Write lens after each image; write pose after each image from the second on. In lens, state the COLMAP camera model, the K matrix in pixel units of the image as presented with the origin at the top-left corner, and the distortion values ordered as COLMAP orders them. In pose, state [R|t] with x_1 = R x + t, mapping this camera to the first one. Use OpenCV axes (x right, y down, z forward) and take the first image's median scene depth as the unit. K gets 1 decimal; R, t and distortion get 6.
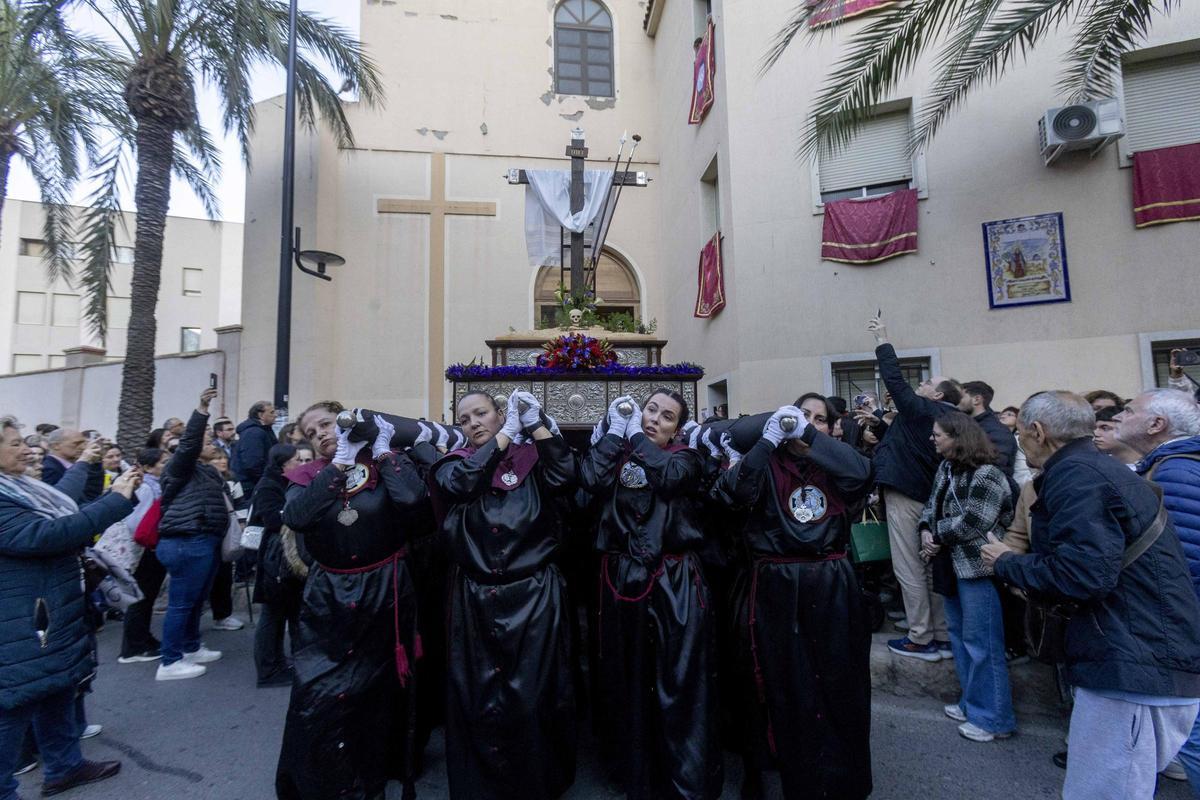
lens RADIAL K [[526.3, 0, 608.1], [0, 526.3, 393.1], [0, 0, 1]] dist [-0.001997, 0.001563]
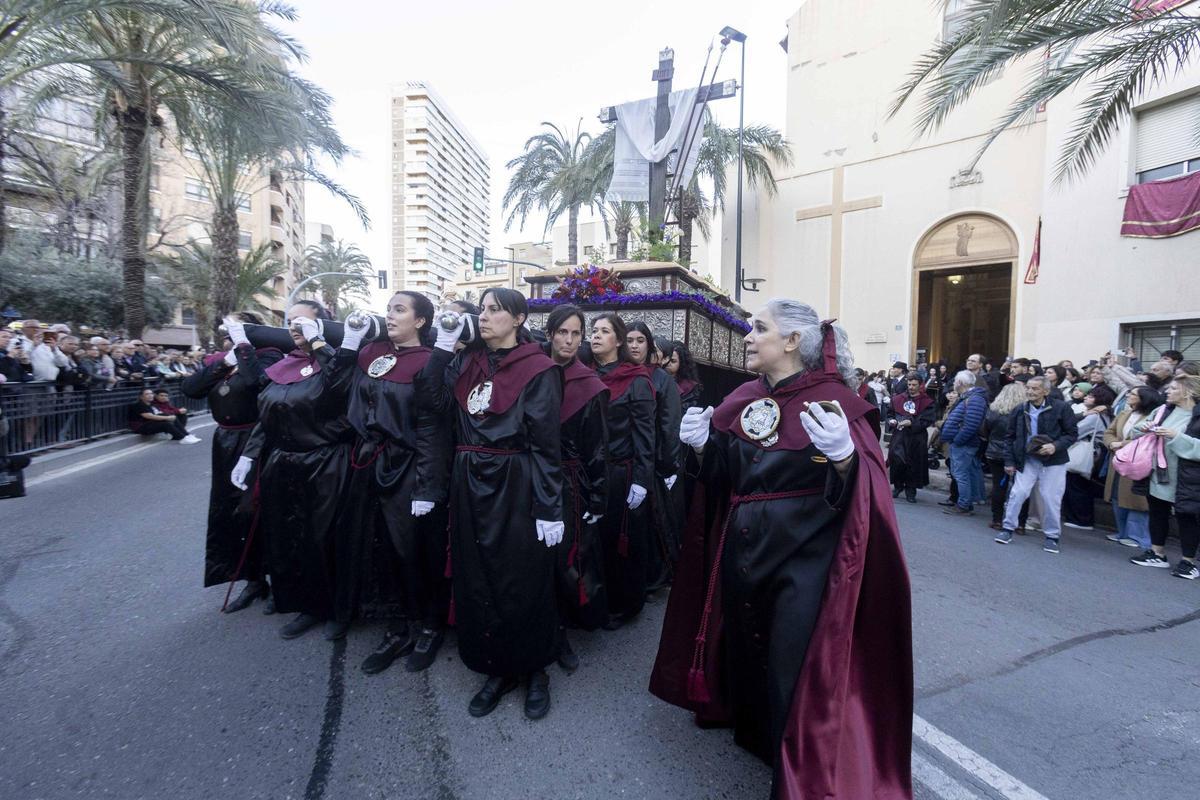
lens RADIAL K [[526.3, 0, 609.1], [0, 526.3, 394.2], [0, 0, 1]] dist [-0.001997, 0.001563]
pose [[0.679090, 0.062296, -0.731407, 0.458627], [0.037528, 0.992143, 0.119347, -0.075343], [0.733095, -0.108496, 0.671416, -0.633816]]
